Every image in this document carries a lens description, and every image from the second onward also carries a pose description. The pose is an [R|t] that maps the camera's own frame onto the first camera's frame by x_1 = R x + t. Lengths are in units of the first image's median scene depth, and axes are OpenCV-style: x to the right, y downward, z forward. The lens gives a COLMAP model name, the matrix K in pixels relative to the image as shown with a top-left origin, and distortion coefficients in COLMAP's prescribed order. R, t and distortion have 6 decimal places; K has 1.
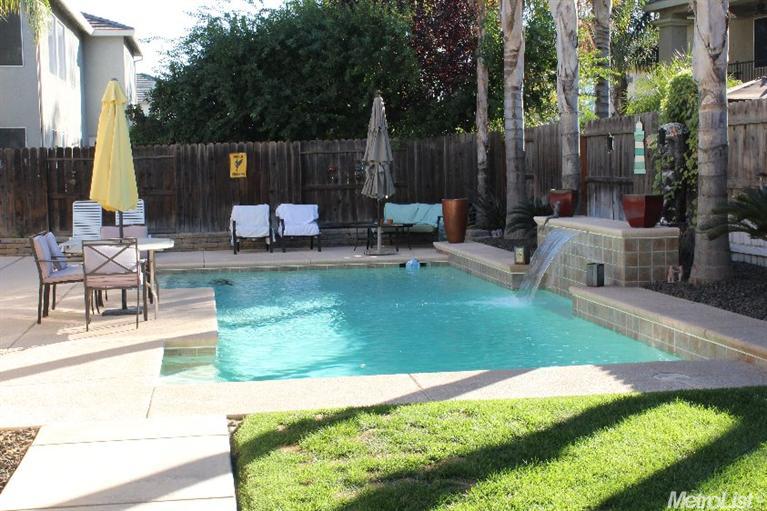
lens RADIAL K [[1062.3, 0, 383.5], [0, 1062.3, 255.5], [0, 0, 1]] dist [-0.015070, 0.033053]
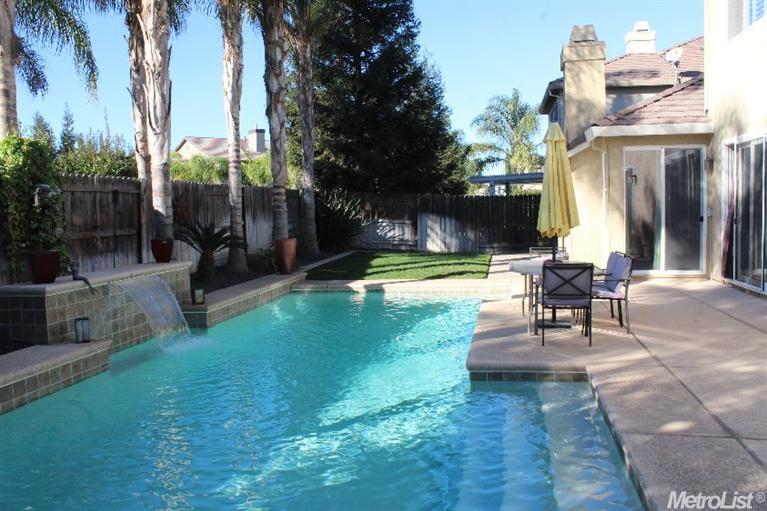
lens RADIAL K [[656.7, 0, 383.5], [0, 656.7, 255.5], [0, 0, 1]] dist [-0.163901, 0.178927]
pose [[-0.938688, 0.003109, 0.344753, -0.268236], [0.055392, 0.988329, 0.141907, -0.117502], [-0.340288, 0.152303, -0.927905, 1.407833]]
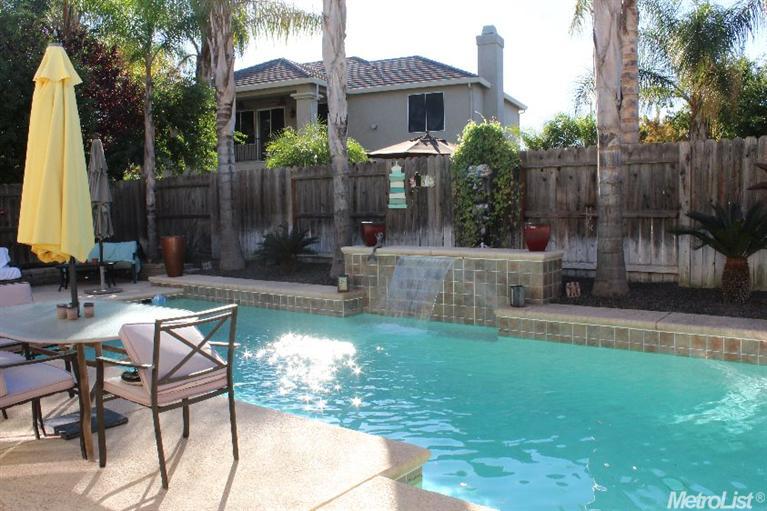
lens RADIAL K [[656.7, 0, 383.5], [0, 656.7, 255.5], [0, 0, 1]] dist [-0.163901, 0.178927]
pose [[0.737538, -0.049606, 0.673482, -0.295702], [0.064578, 0.997909, 0.002782, -0.028569], [-0.672211, 0.041440, 0.739199, 0.493370]]
